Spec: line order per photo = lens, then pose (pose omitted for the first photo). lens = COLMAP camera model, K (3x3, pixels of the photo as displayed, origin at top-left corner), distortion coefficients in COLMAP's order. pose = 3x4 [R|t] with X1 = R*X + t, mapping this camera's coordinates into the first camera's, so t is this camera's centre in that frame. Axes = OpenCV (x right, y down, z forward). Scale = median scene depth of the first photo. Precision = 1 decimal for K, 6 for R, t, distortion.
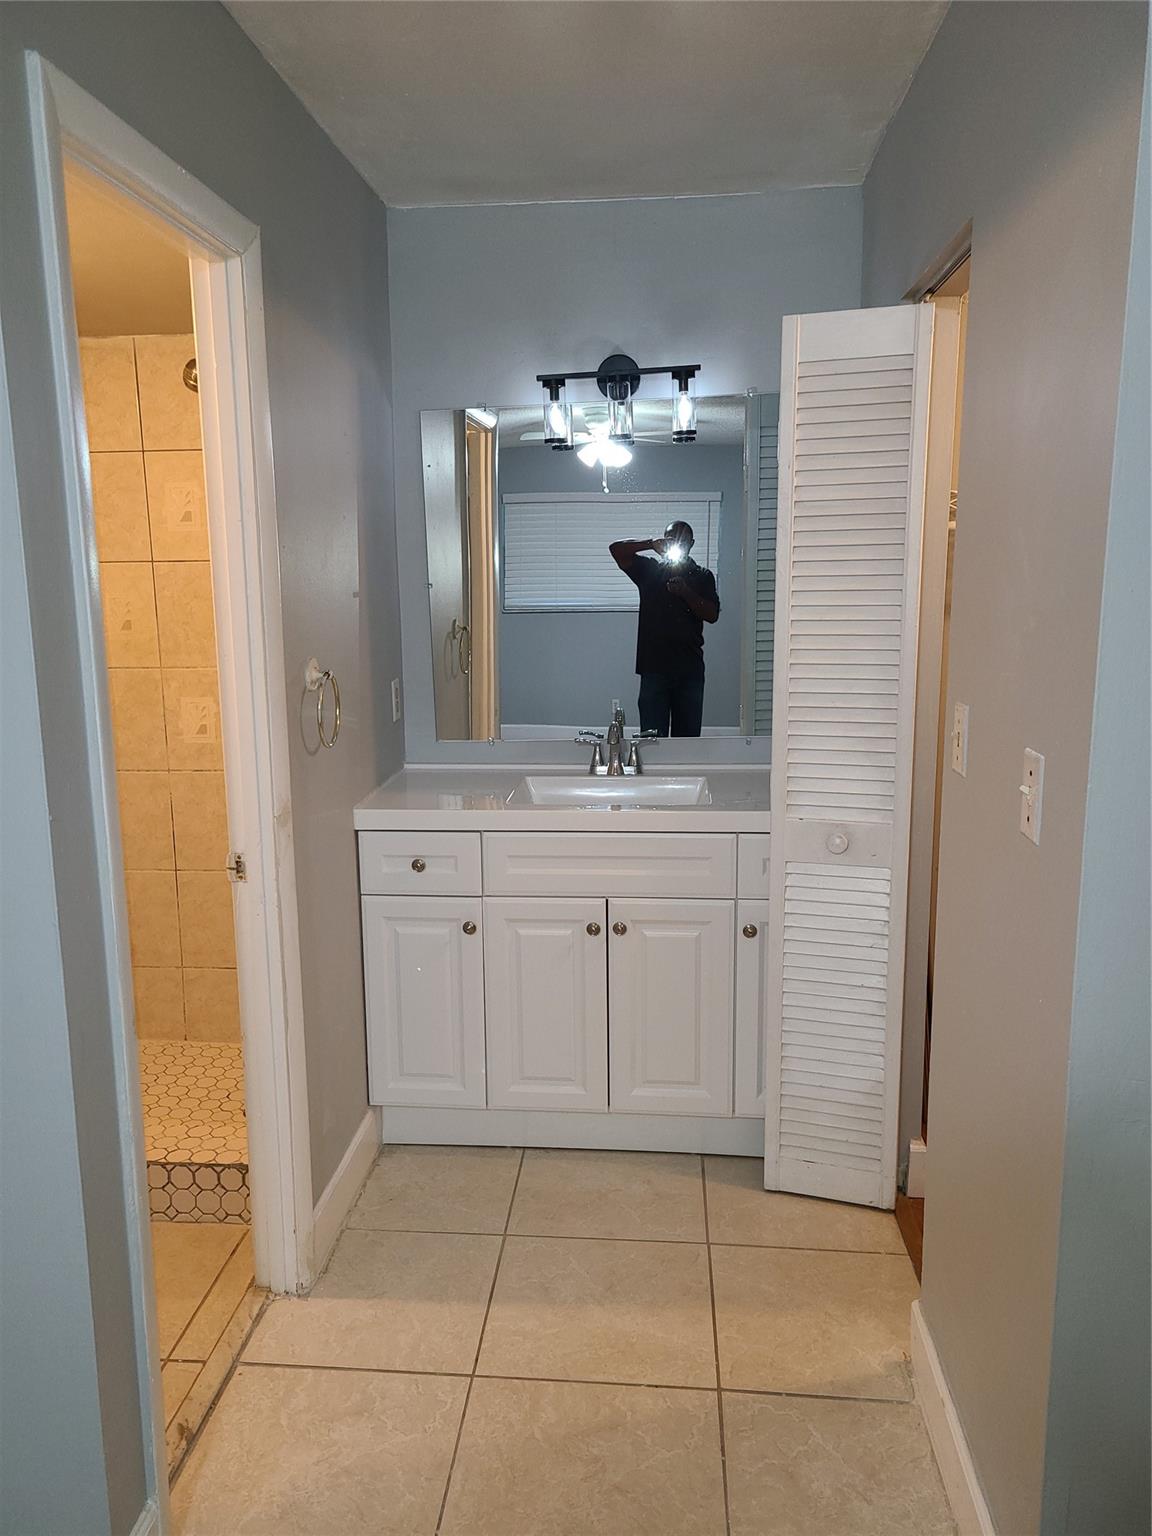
lens RADIAL K [[1153.2, 0, 544.7], [0, 1153.2, 784.9], [0, 0, 1]] dist [0.059536, -0.034401]
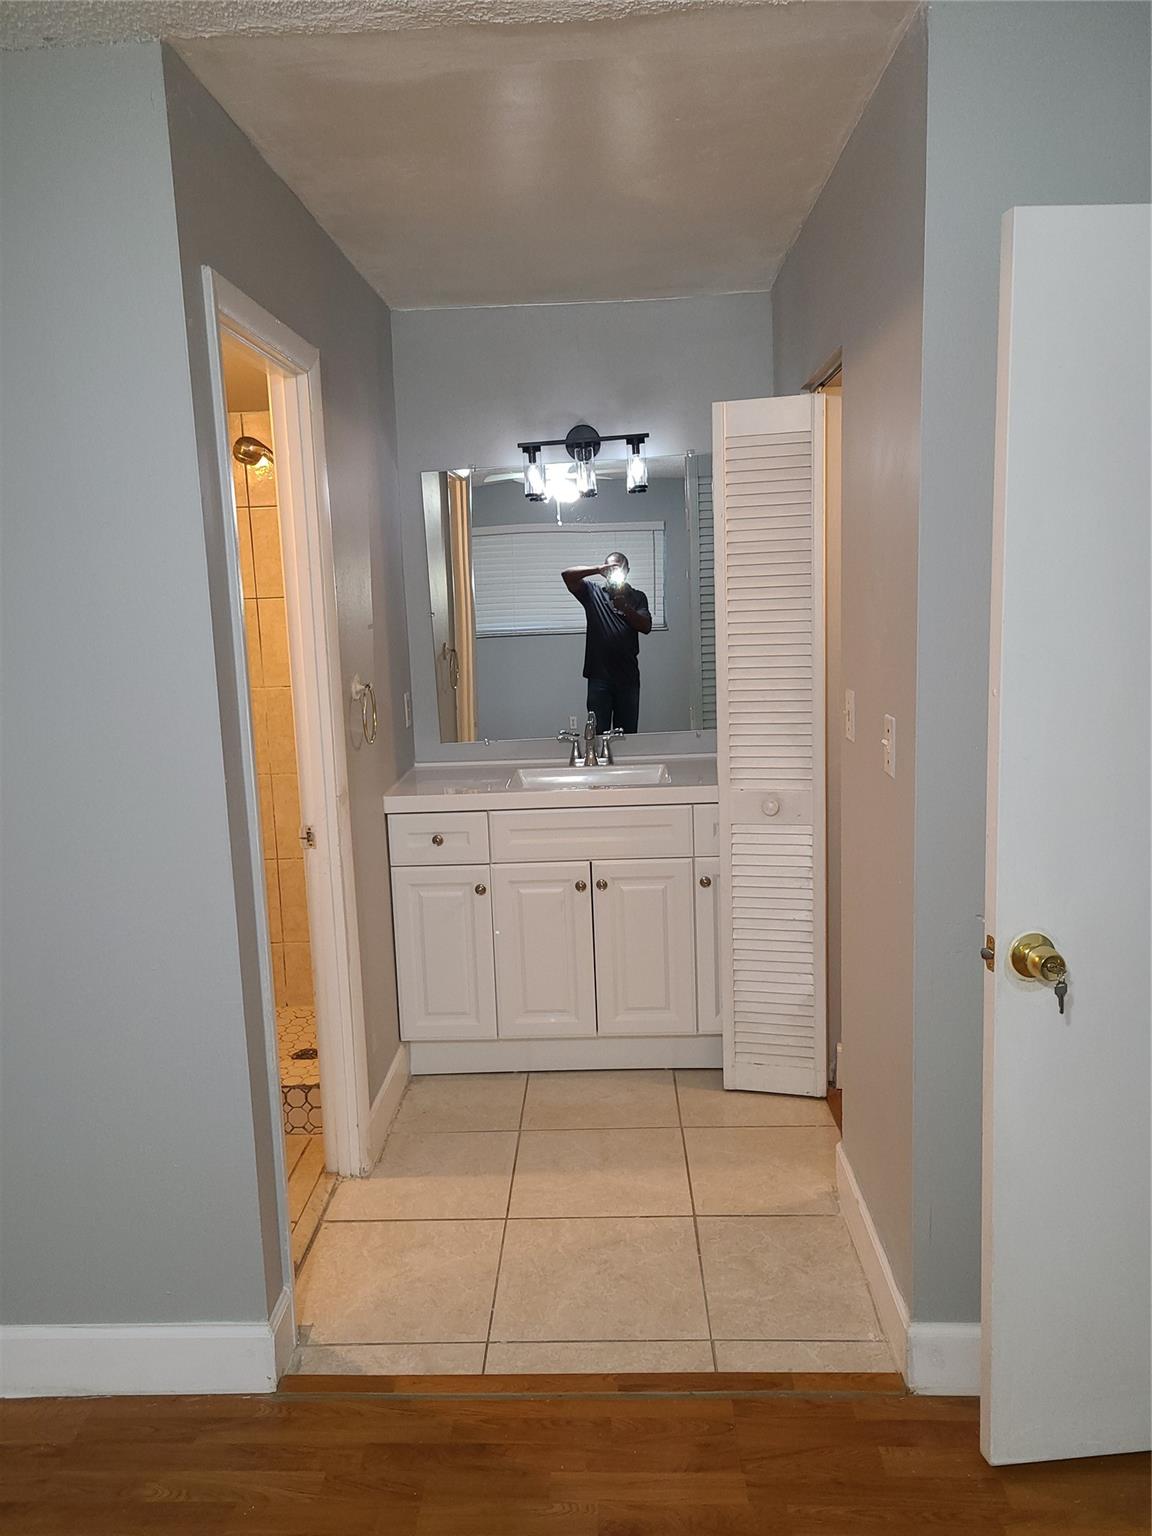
lens RADIAL K [[1175.2, 0, 553.4], [0, 1175.2, 785.6], [0, 0, 1]] dist [0.057313, -0.002578]
pose [[0.998053, -0.033461, 0.052630, -0.051854], [0.034620, 0.999174, -0.021271, 0.043925], [-0.051875, 0.023051, 0.998387, -0.274754]]
